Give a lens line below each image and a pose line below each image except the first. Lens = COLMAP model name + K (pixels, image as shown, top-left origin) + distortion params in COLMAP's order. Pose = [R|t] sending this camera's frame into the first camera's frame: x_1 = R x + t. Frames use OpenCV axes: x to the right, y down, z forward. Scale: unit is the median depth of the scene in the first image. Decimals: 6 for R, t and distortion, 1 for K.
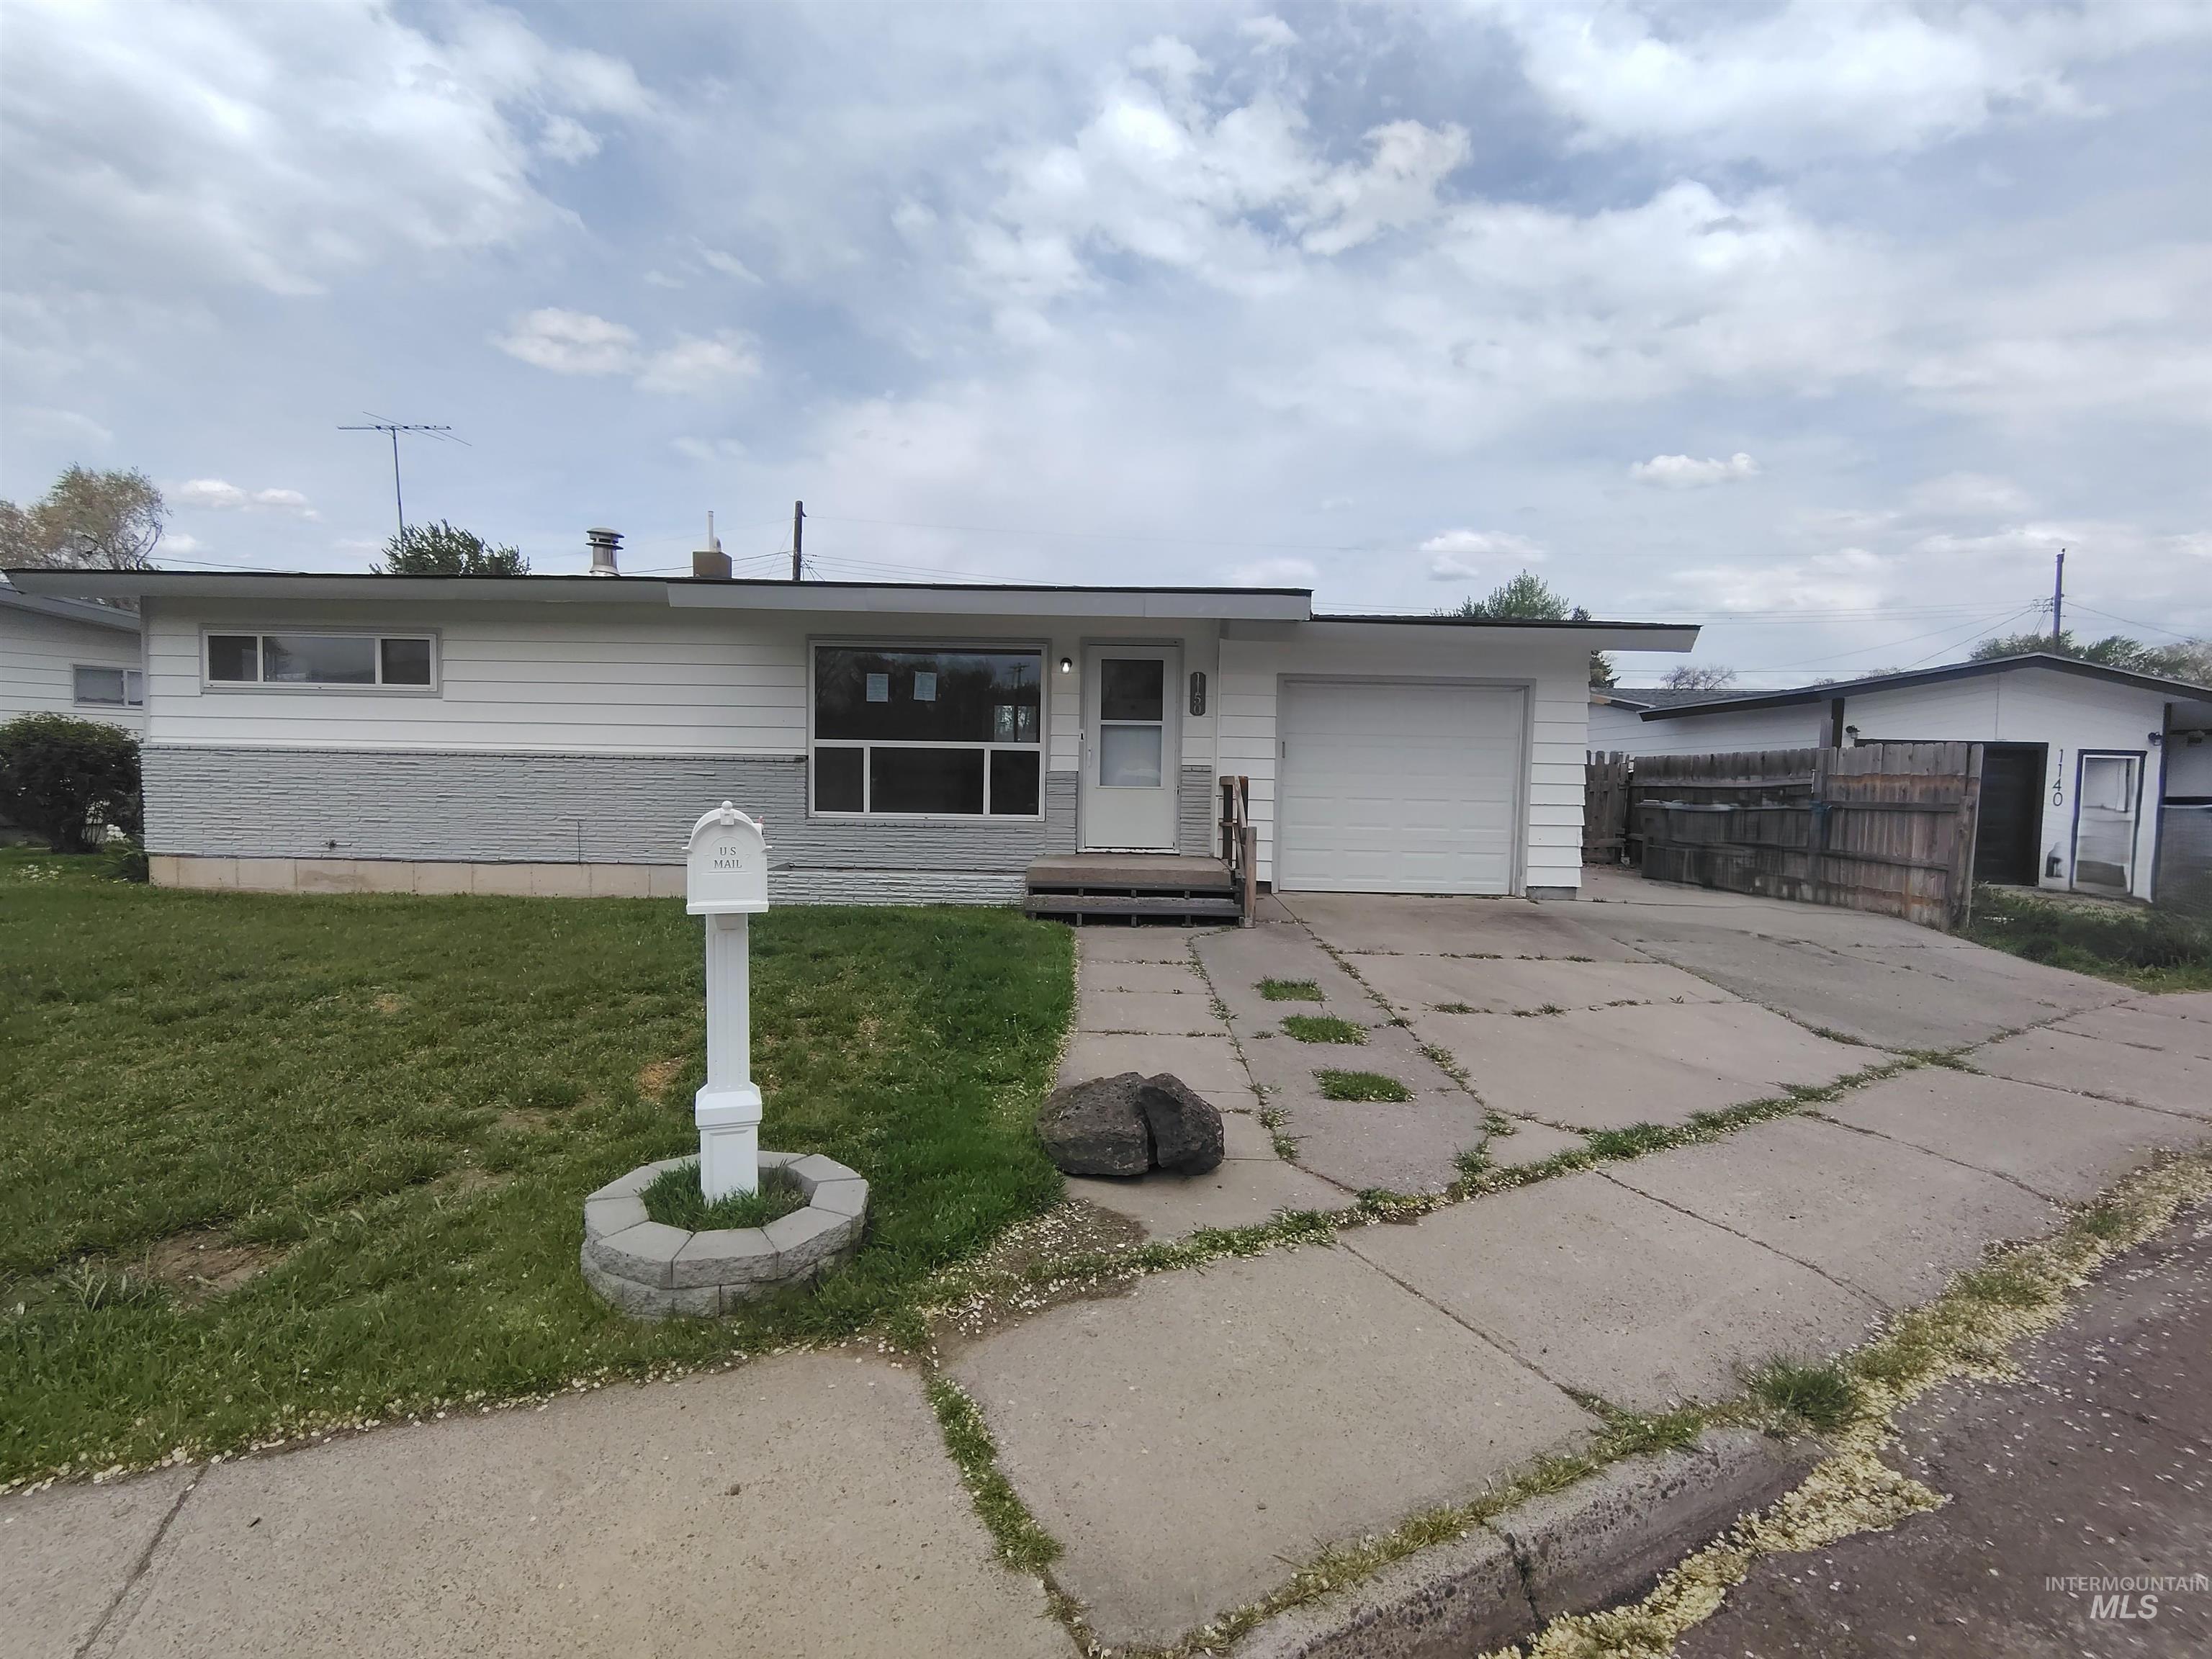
lens RADIAL K [[1028.1, 0, 1106.0], [0, 1028.1, 829.5], [0, 0, 1]] dist [0.003746, 0.000576]
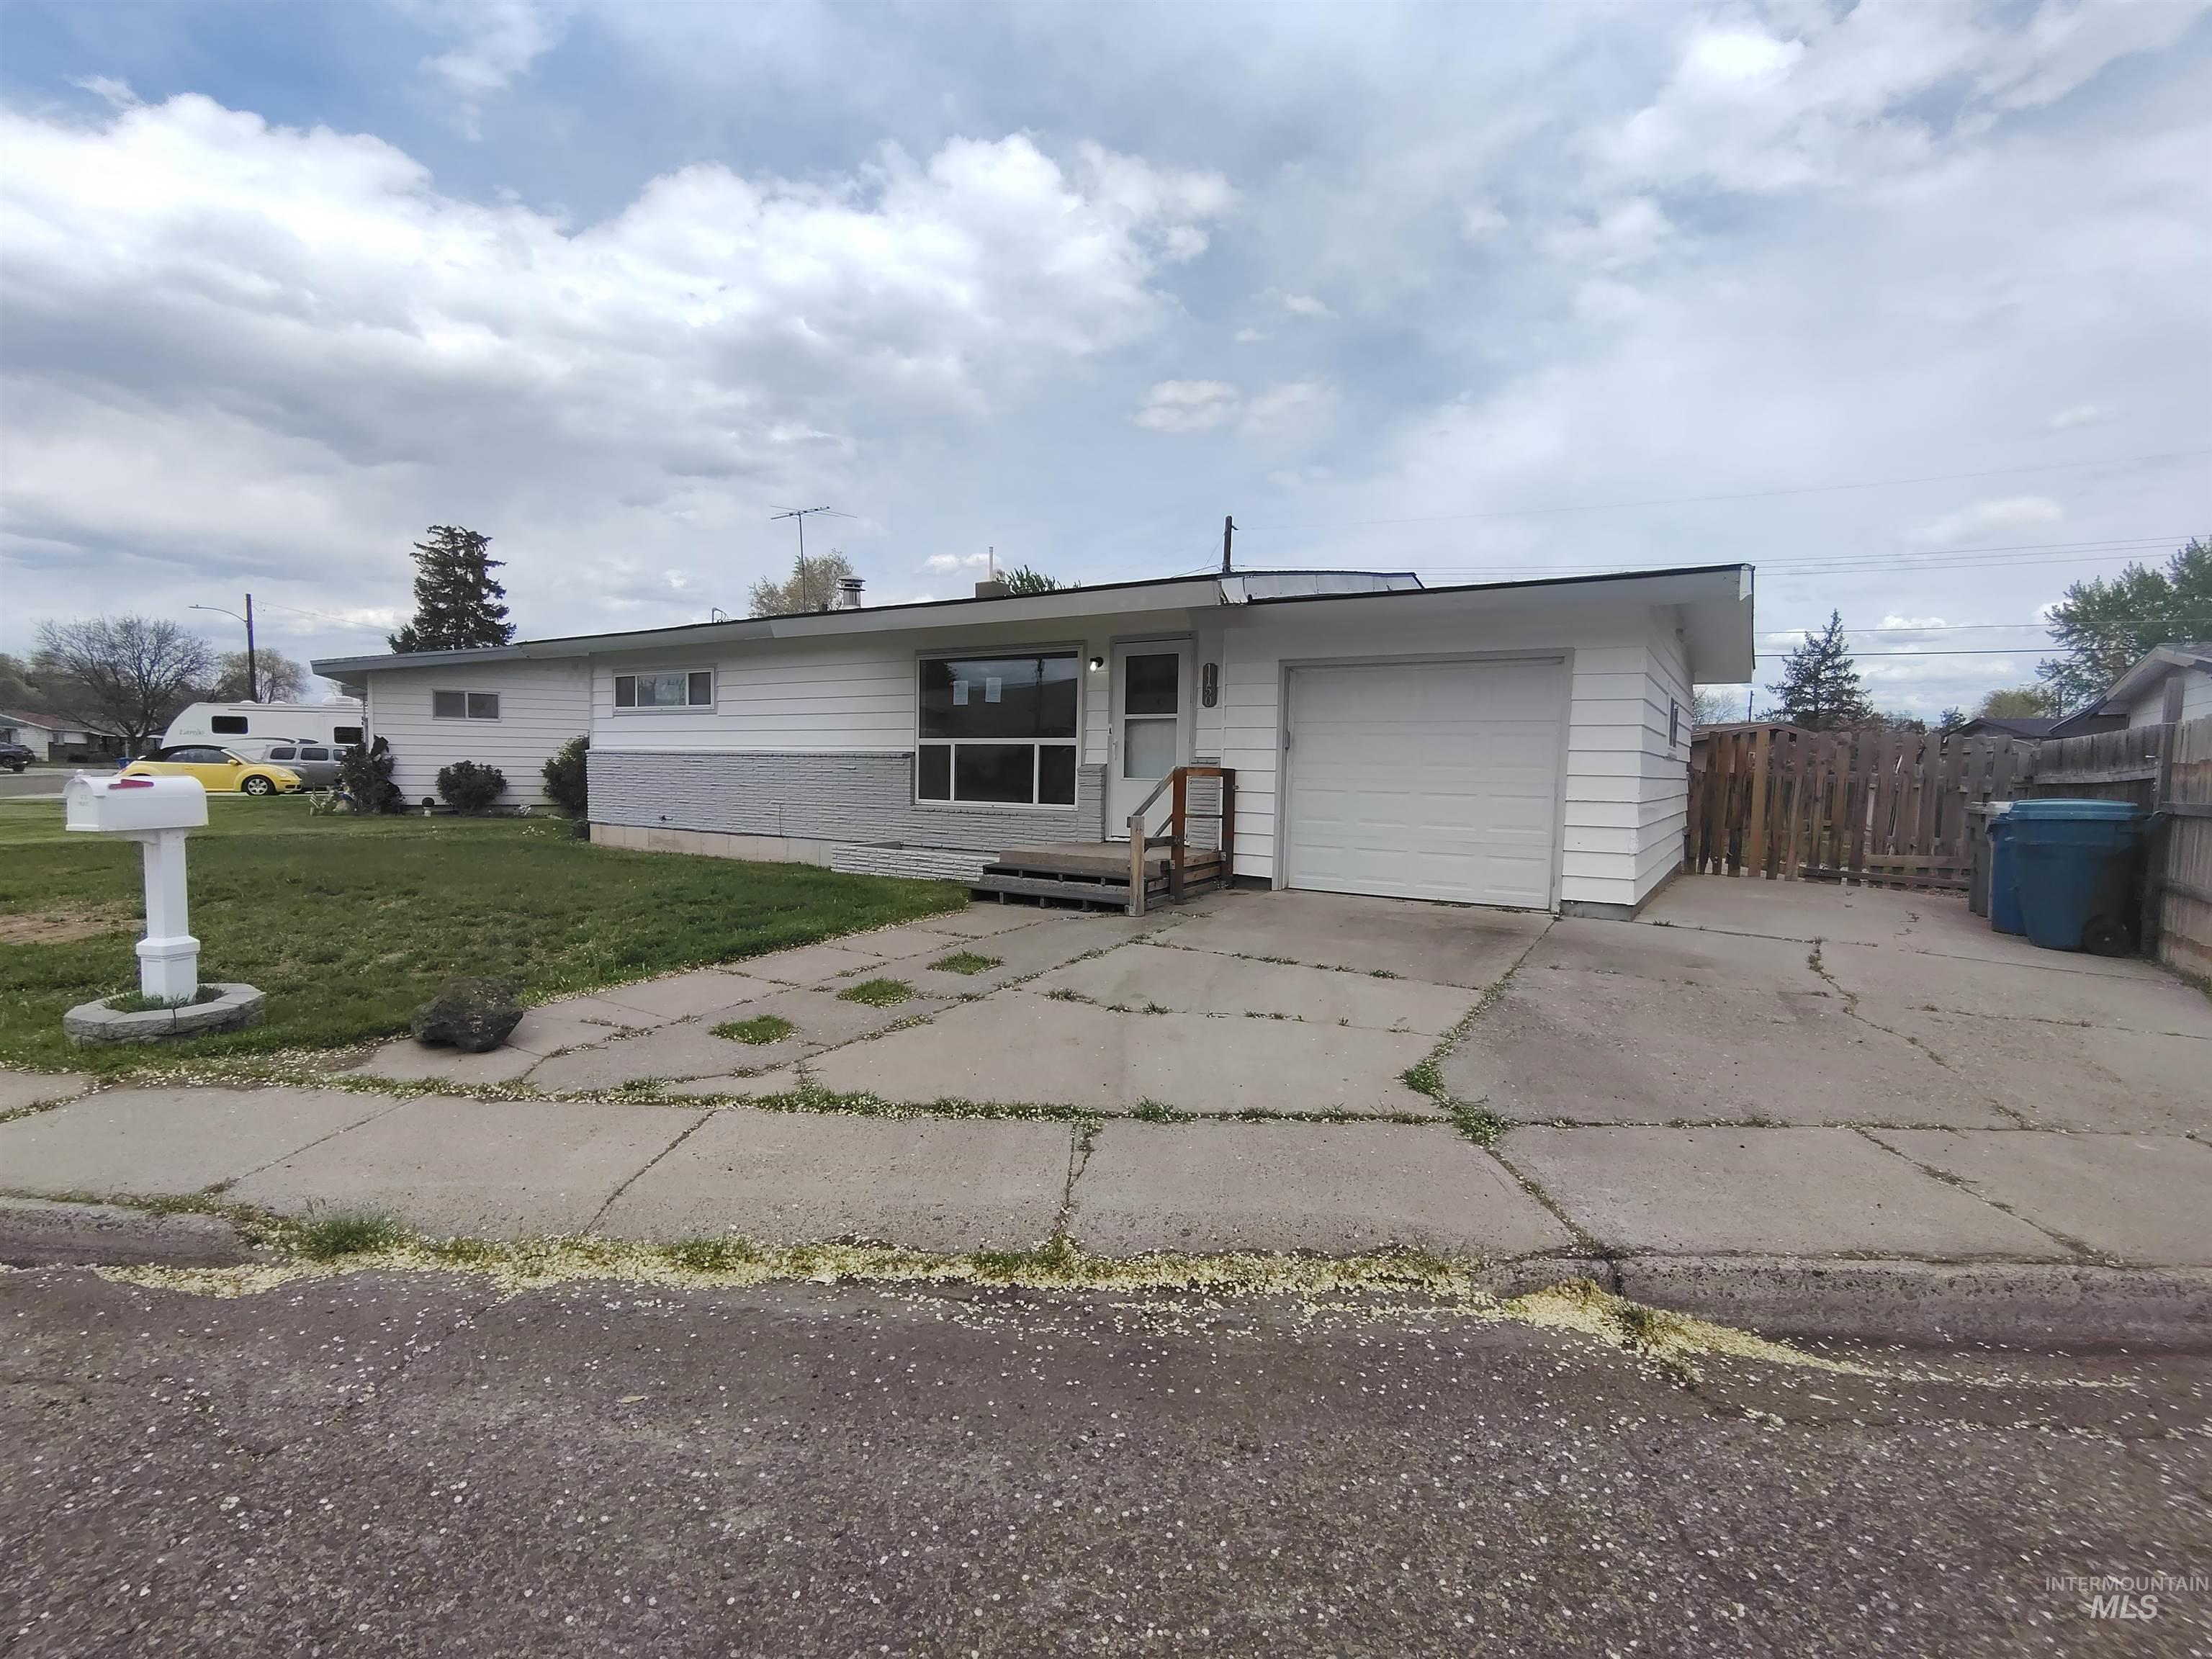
lens RADIAL K [[1033.3, 0, 1103.7], [0, 1033.3, 765.4], [0, 0, 1]] dist [-0.040700, 0.026533]
pose [[0.850008, -0.005741, -0.526739, 0.524641], [-0.031406, 0.997609, -0.061555, 0.009886], [0.525833, 0.068865, 0.847795, 0.107626]]
